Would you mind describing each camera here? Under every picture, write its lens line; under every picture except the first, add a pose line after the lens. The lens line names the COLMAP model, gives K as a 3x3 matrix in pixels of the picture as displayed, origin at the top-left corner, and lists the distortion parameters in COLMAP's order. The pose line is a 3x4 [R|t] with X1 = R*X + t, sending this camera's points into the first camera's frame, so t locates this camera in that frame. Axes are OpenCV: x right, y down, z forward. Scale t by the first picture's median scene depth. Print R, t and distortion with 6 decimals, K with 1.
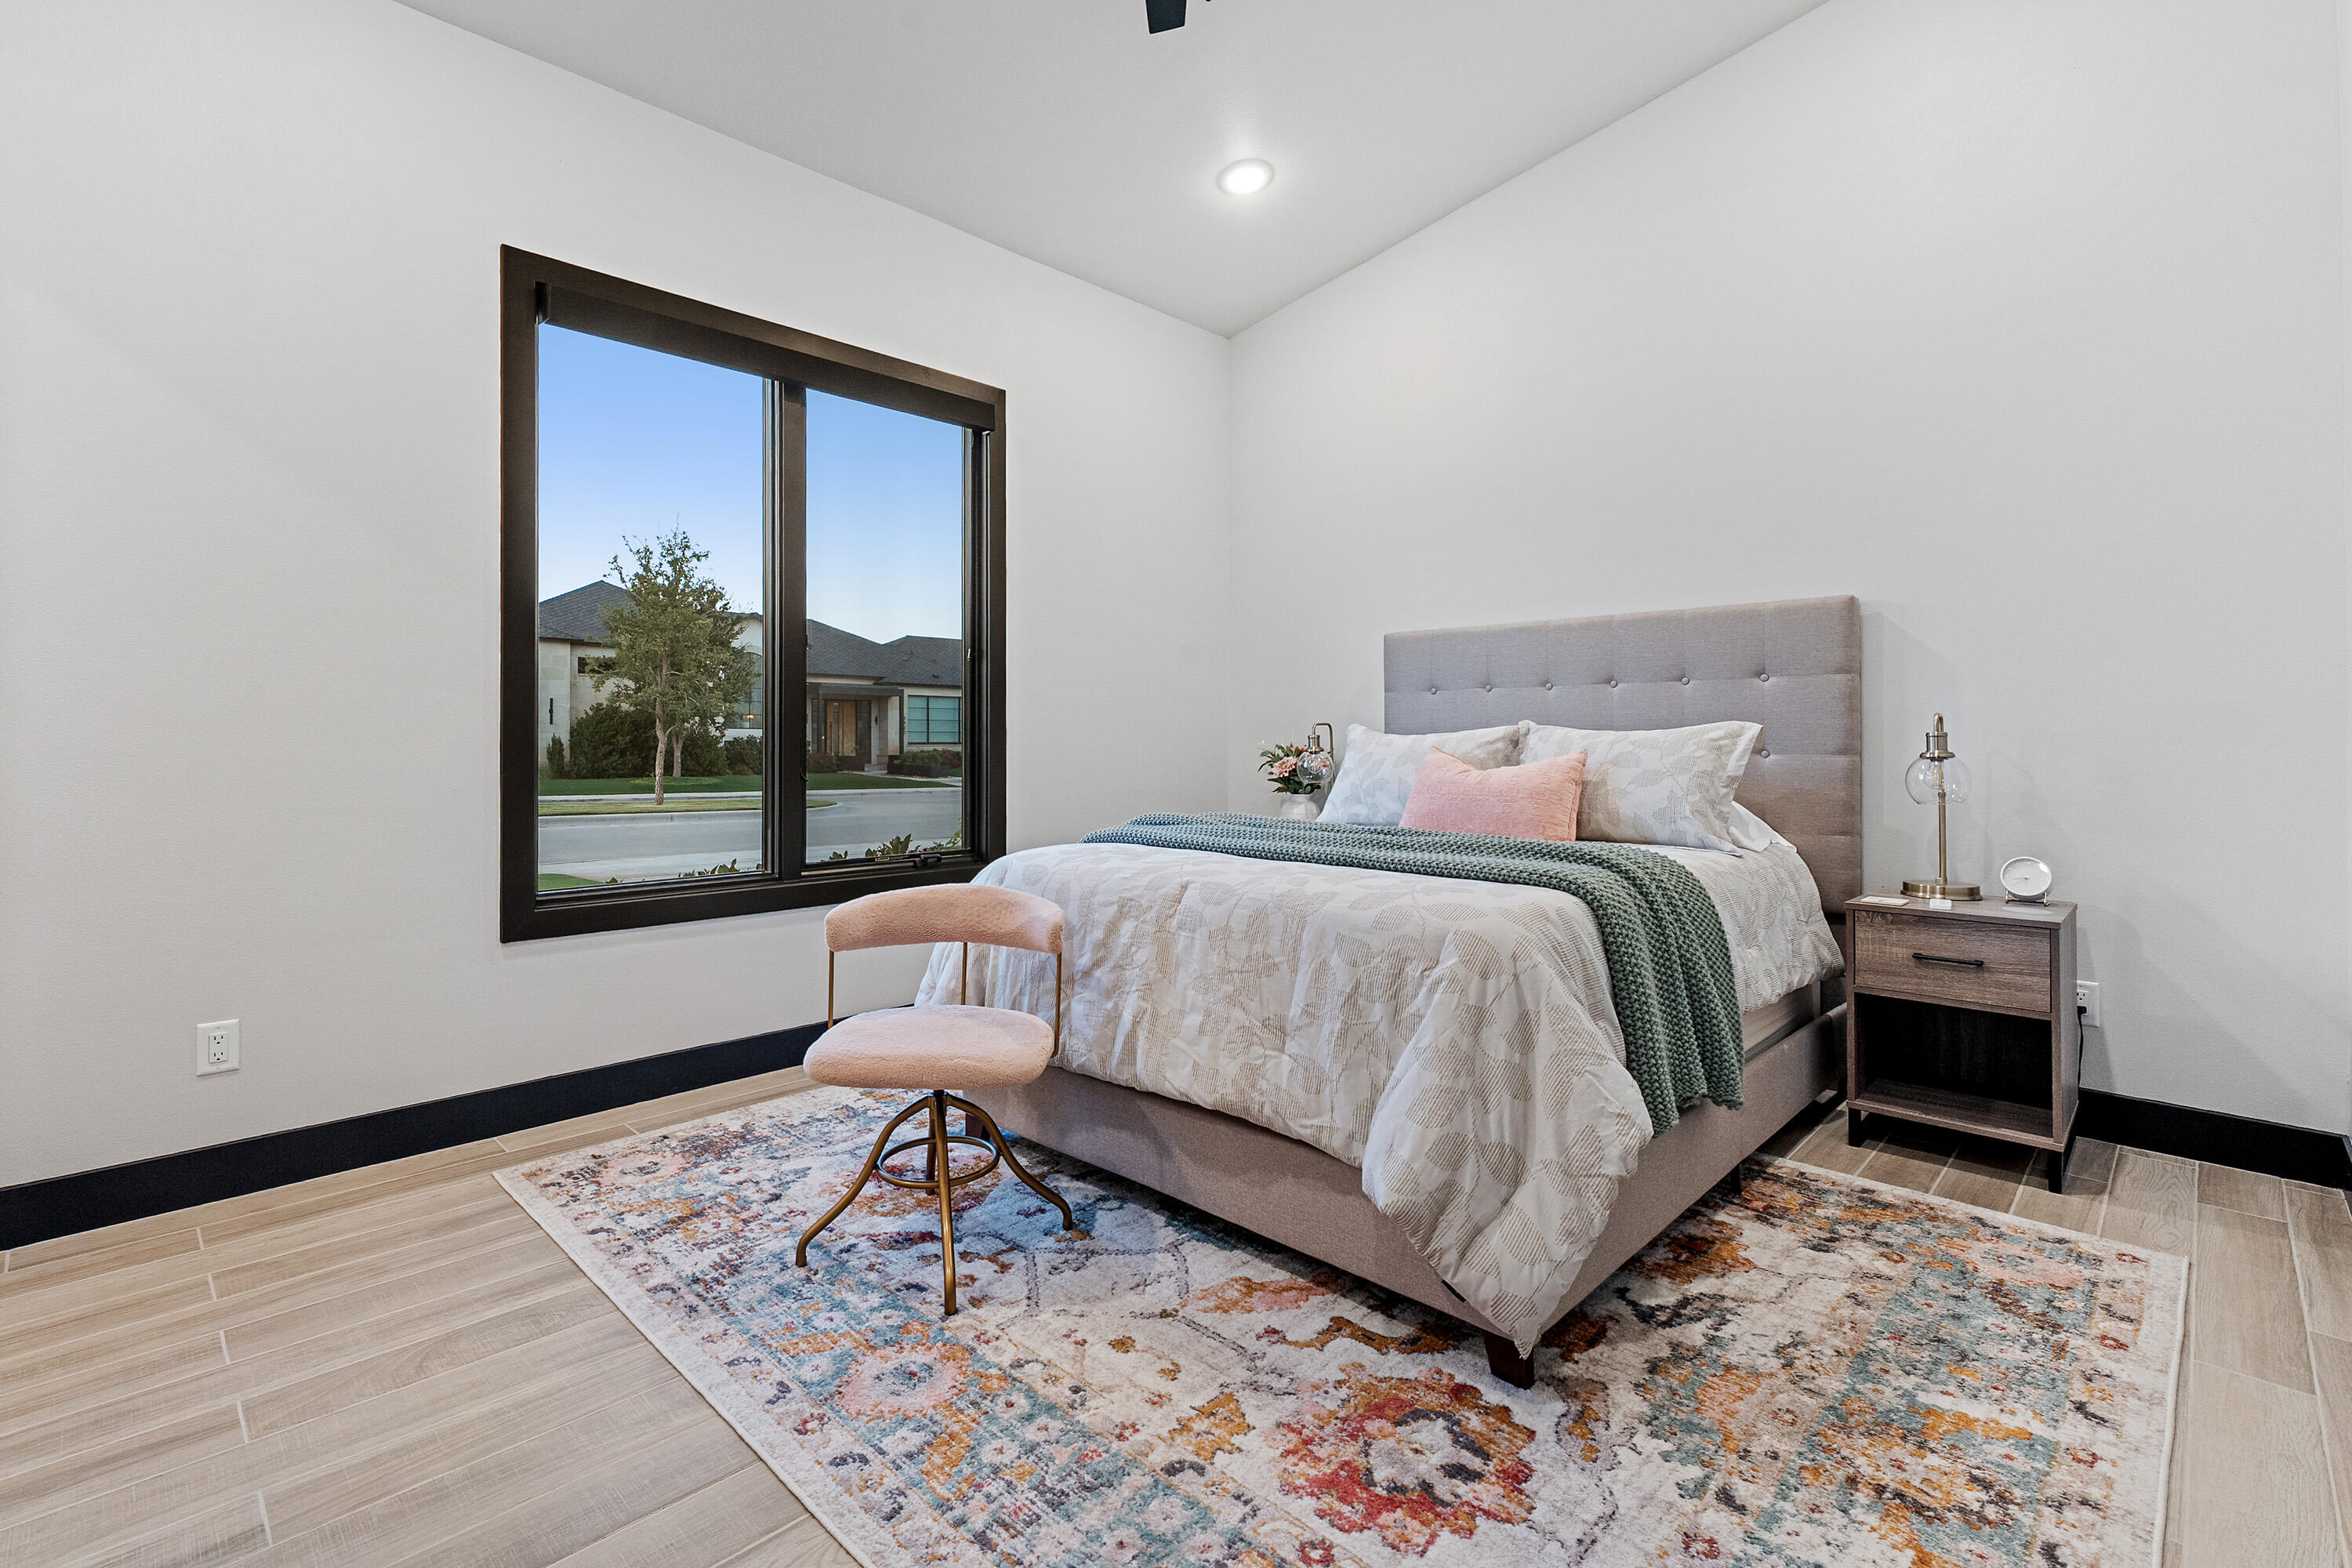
lens RADIAL K [[1055.7, 0, 1176.4], [0, 1055.7, 755.4], [0, 0, 1]] dist [-0.001770, -0.000648]
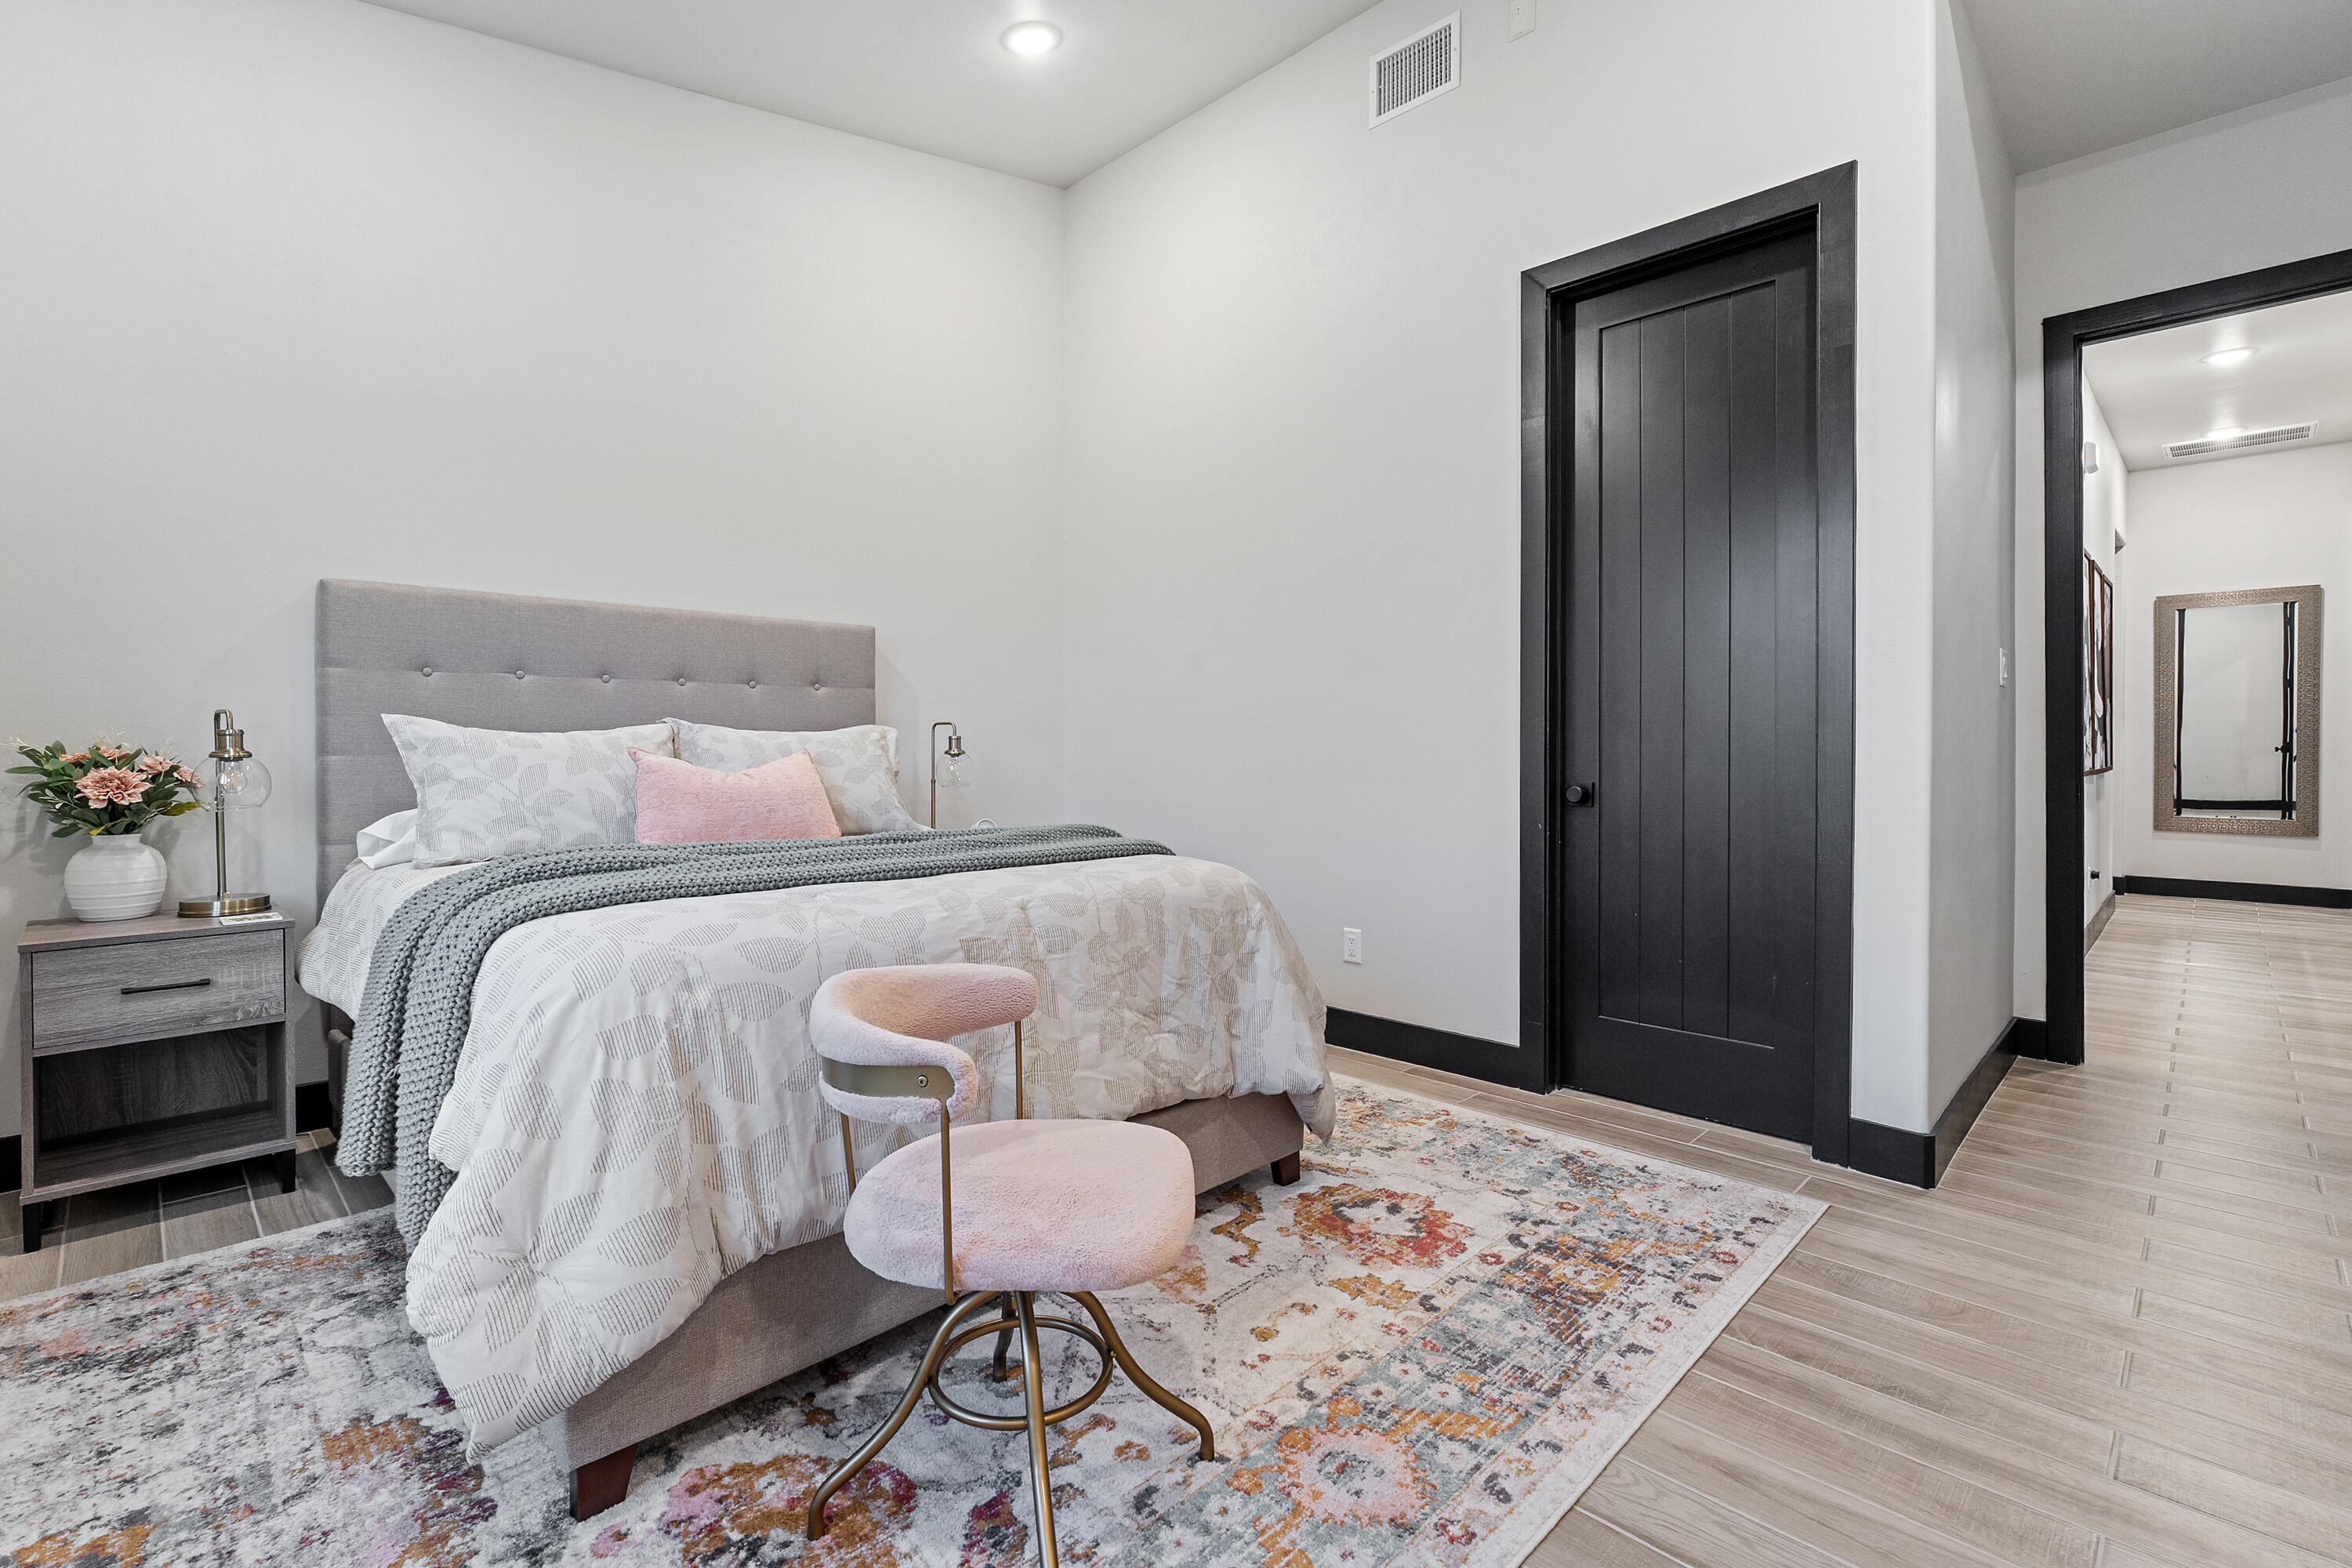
lens RADIAL K [[1048.3, 0, 1168.9], [0, 1048.3, 747.4], [0, 0, 1]] dist [-0.000971, -0.000536]
pose [[0.020655, -0.004231, 0.999778, -1.101346], [0.010940, 0.999932, 0.004006, -0.013938], [-0.999727, 0.010855, 0.020700, 1.102896]]
